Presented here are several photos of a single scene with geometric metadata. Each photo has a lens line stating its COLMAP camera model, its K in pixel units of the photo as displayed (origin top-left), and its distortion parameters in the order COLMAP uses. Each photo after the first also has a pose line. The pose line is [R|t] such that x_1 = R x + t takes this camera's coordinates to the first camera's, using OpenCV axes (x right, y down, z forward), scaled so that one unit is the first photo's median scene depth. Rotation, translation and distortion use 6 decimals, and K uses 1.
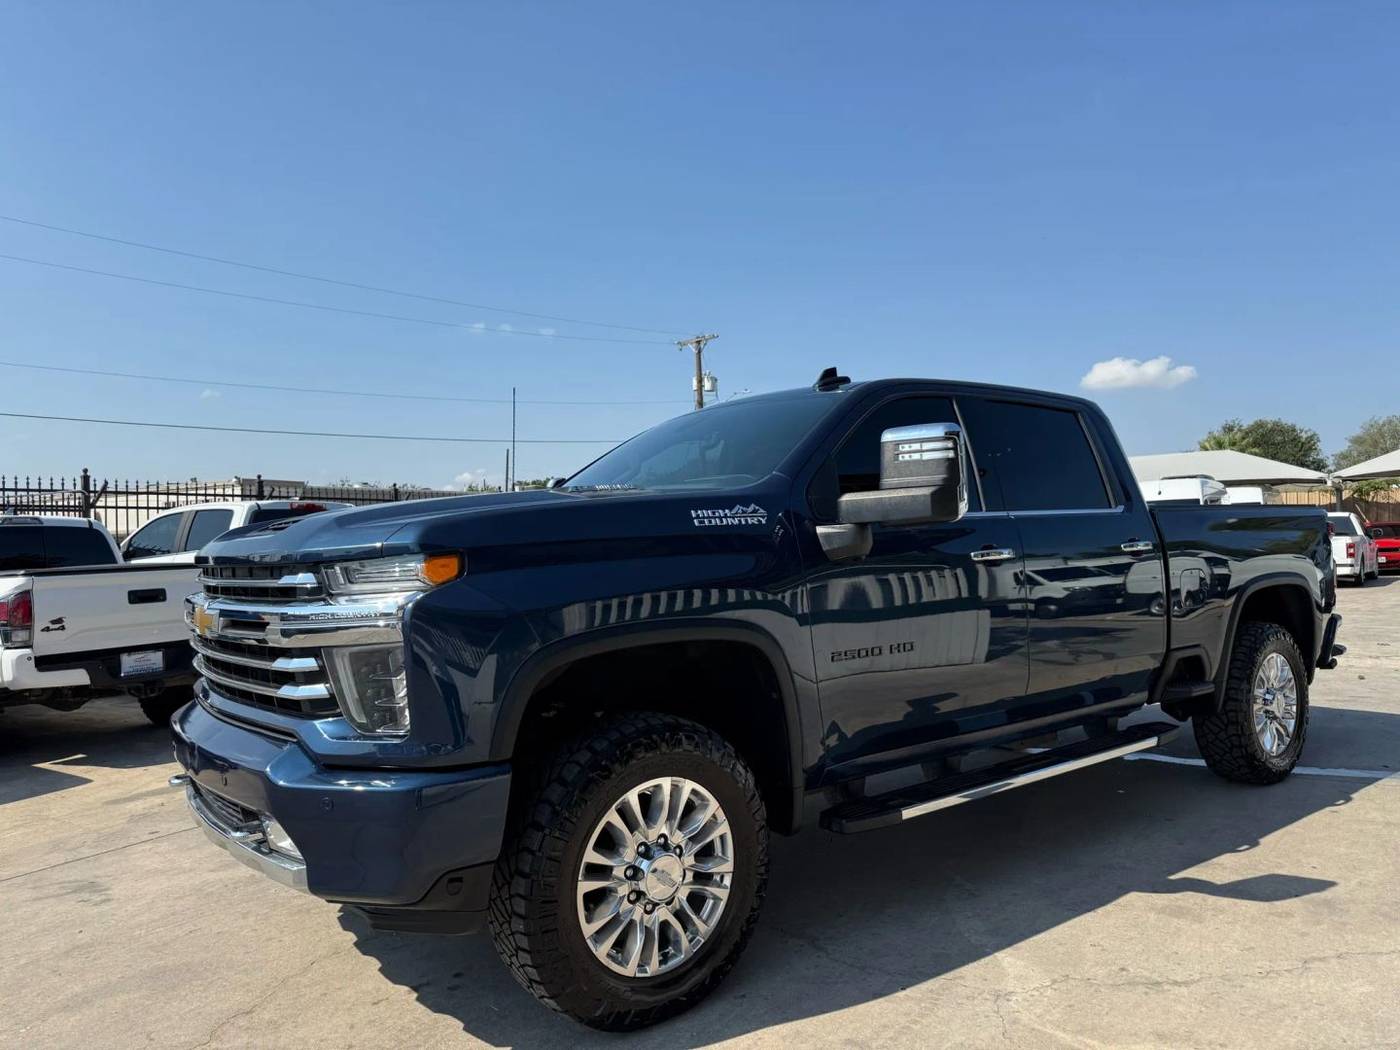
lens RADIAL K [[1002.7, 0, 702.5], [0, 1002.7, 532.7], [0, 0, 1]] dist [0.013867, -0.025398]
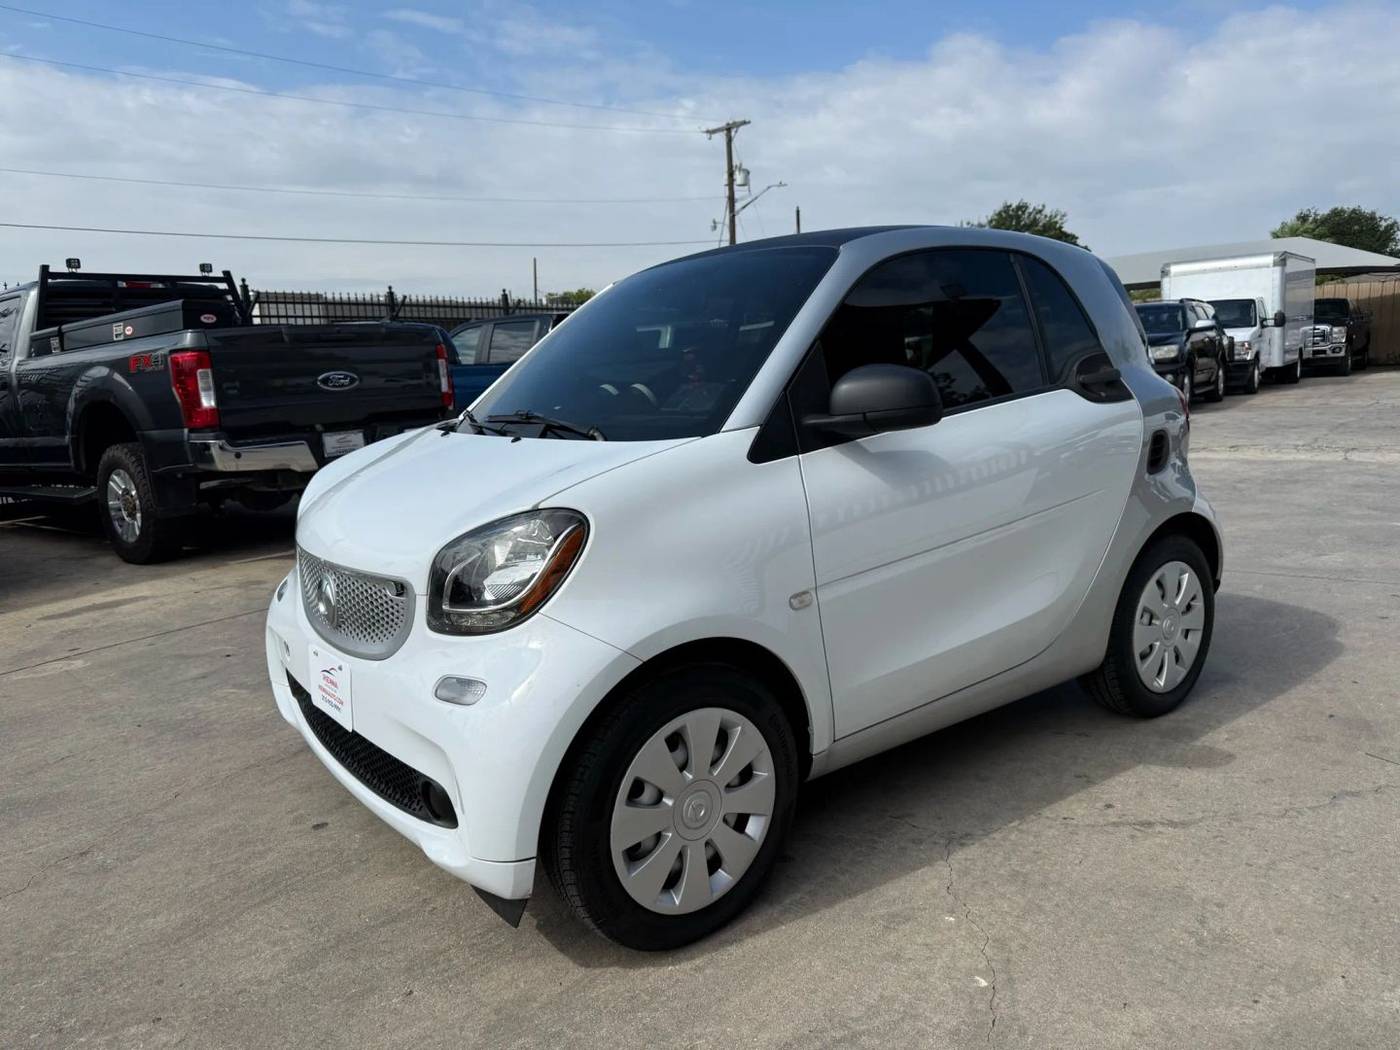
lens RADIAL K [[1002.7, 0, 710.2], [0, 1002.7, 537.5], [0, 0, 1]] dist [0.013867, -0.025398]
pose [[0.999243, -0.010981, -0.037308, 0.085590], [0.017818, 0.981968, 0.188204, 0.037807], [0.034568, -0.188726, 0.981421, 0.149744]]
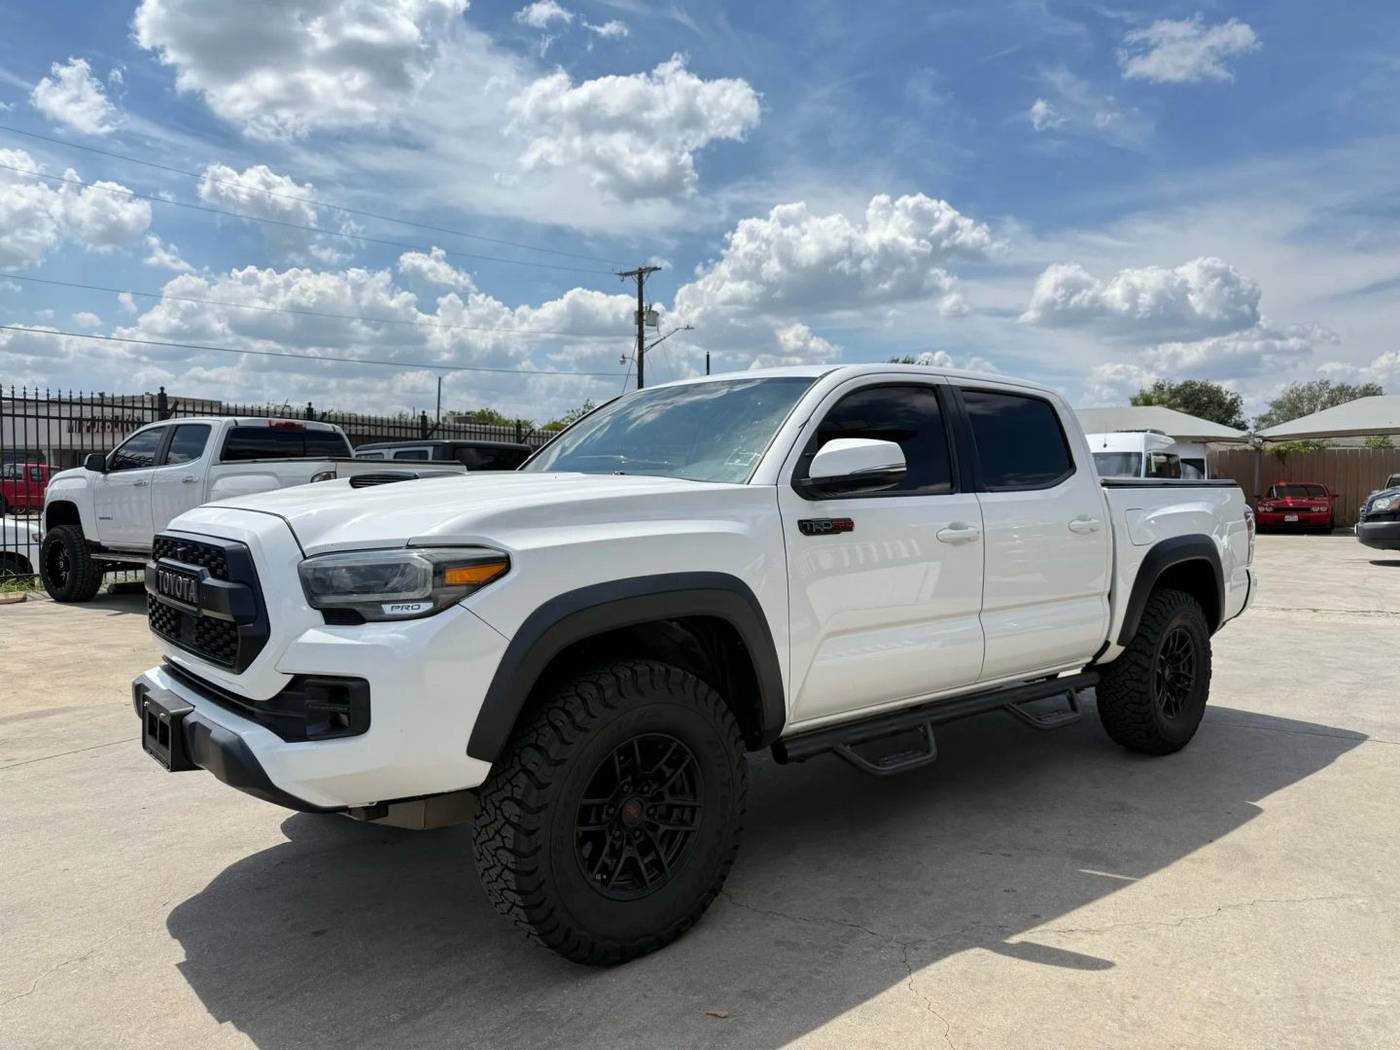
lens RADIAL K [[1002.7, 0, 713.9], [0, 1002.7, 540.1], [0, 0, 1]] dist [0.013867, -0.025398]
pose [[0.996720, 0.031446, 0.074571, 0.020924], [-0.036324, 0.997224, 0.064992, 0.018112], [-0.072320, -0.067487, 0.995096, 0.064653]]
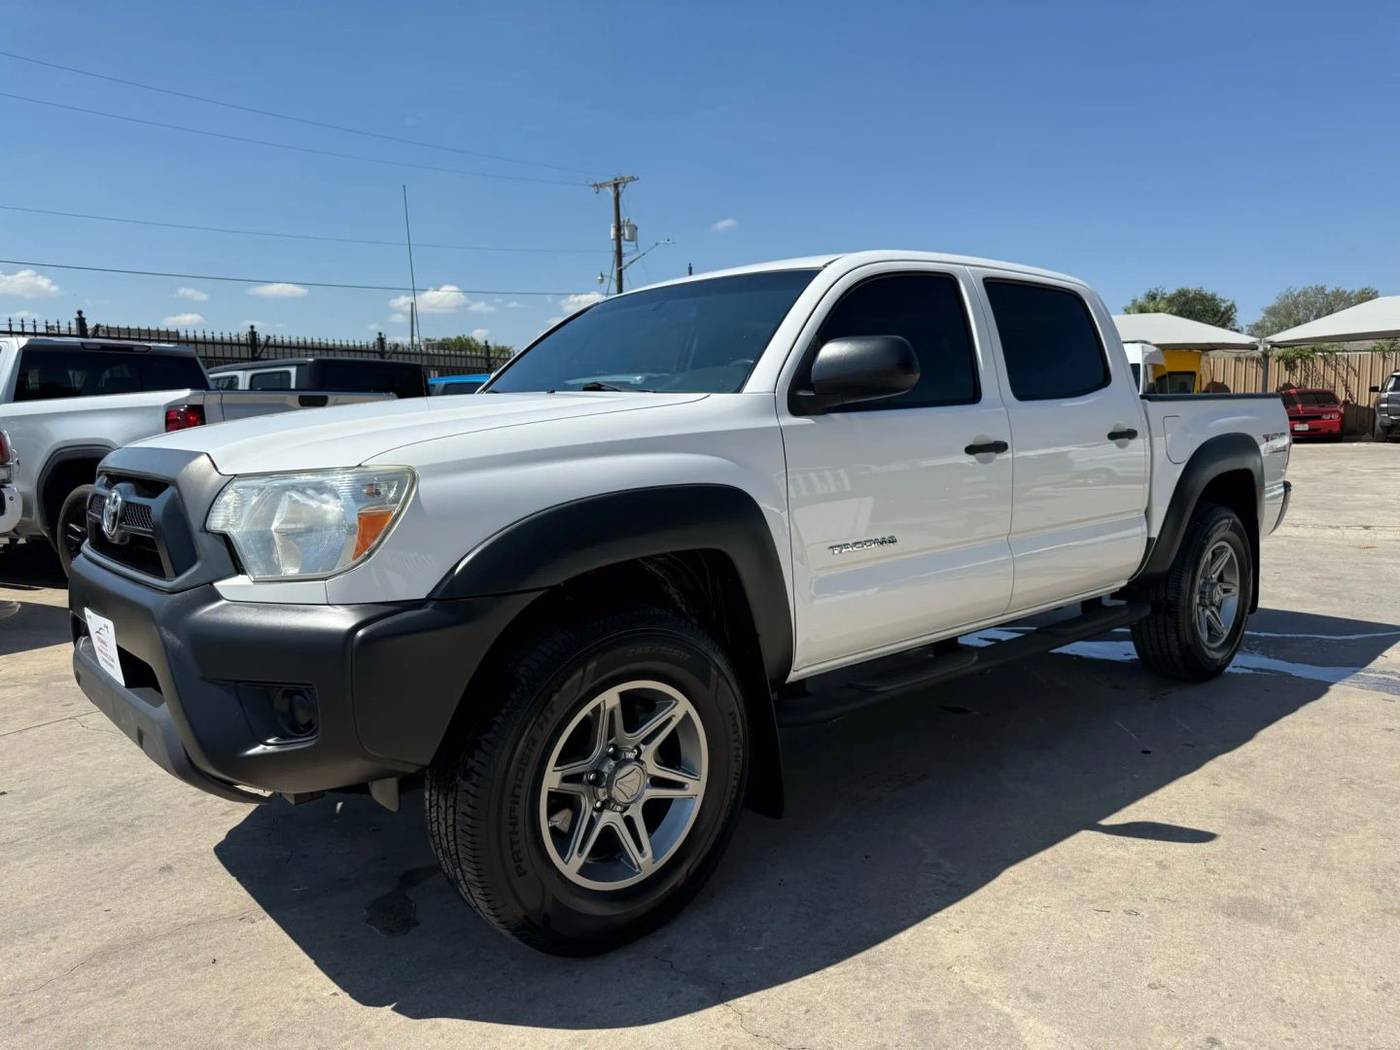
lens RADIAL K [[1002.7, 0, 717.7], [0, 1002.7, 530.5], [0, 0, 1]] dist [0.013867, -0.025398]
pose [[0.995824, 0.000509, 0.091292, 0.038501], [-0.012476, 0.991361, 0.130567, 0.029642], [-0.090437, -0.131160, 0.987228, 0.317188]]
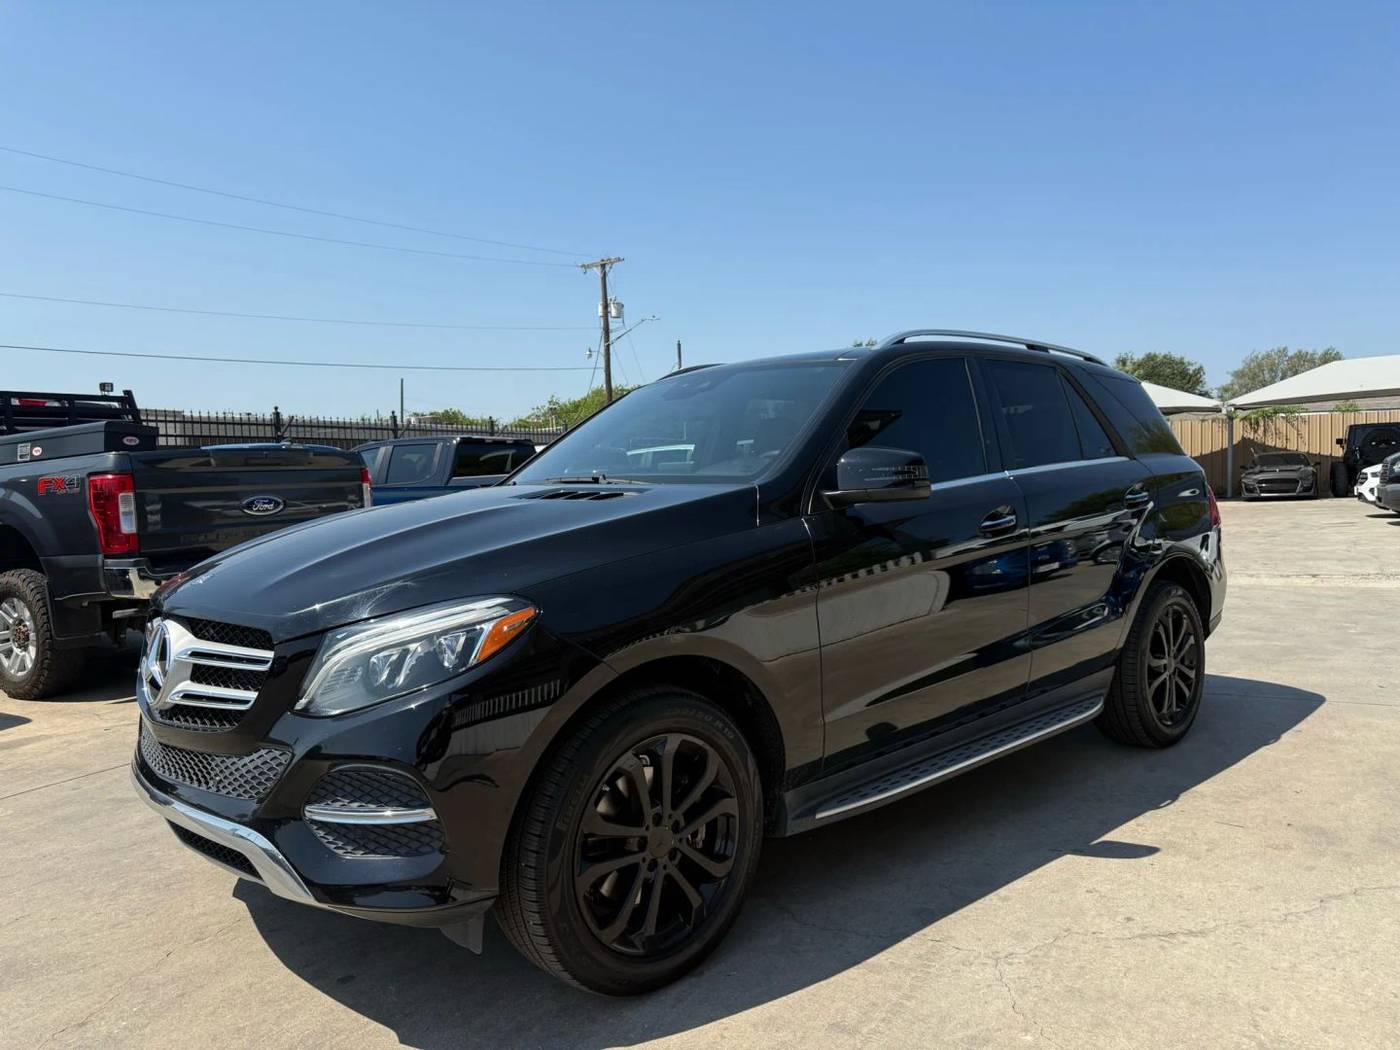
lens RADIAL K [[1002.7, 0, 706.7], [0, 1002.7, 536.6], [0, 0, 1]] dist [0.013867, -0.025398]
pose [[0.995130, -0.010697, 0.097992, -0.022298], [0.003862, 0.997562, 0.069676, 0.026637], [-0.098498, -0.068959, 0.992745, 0.130412]]
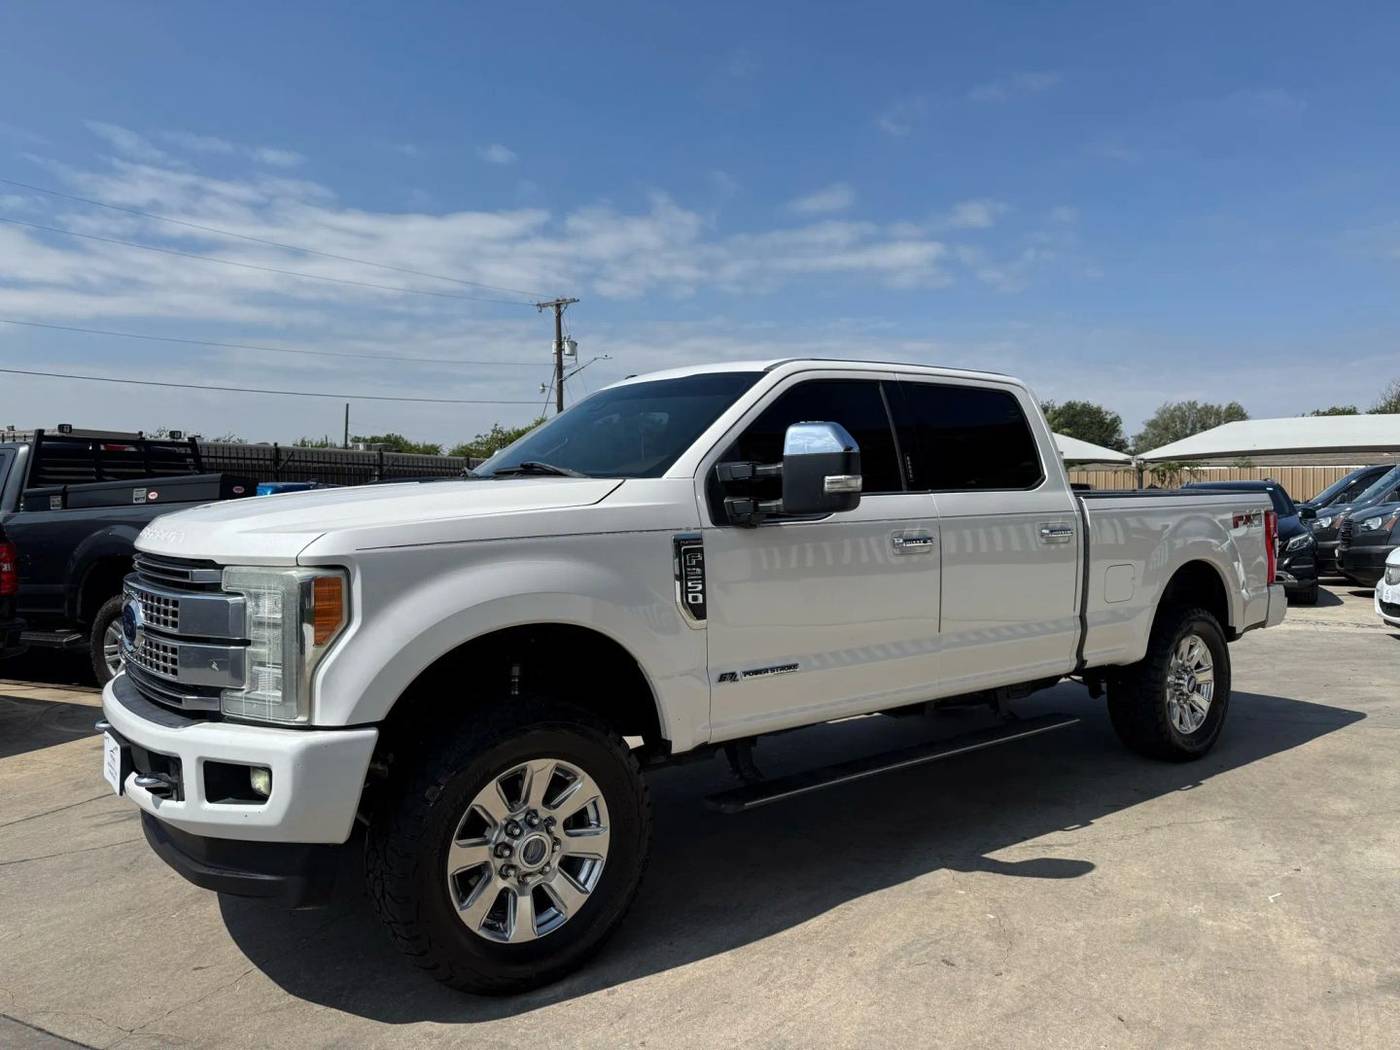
lens RADIAL K [[1002.7, 0, 704.1], [0, 1002.7, 527.9], [0, 0, 1]] dist [0.013867, -0.025398]
pose [[0.986642, 0.016438, 0.162071, -0.169514], [-0.021726, 0.999286, 0.030909, -0.014808], [-0.161447, -0.034017, 0.986295, -0.187474]]
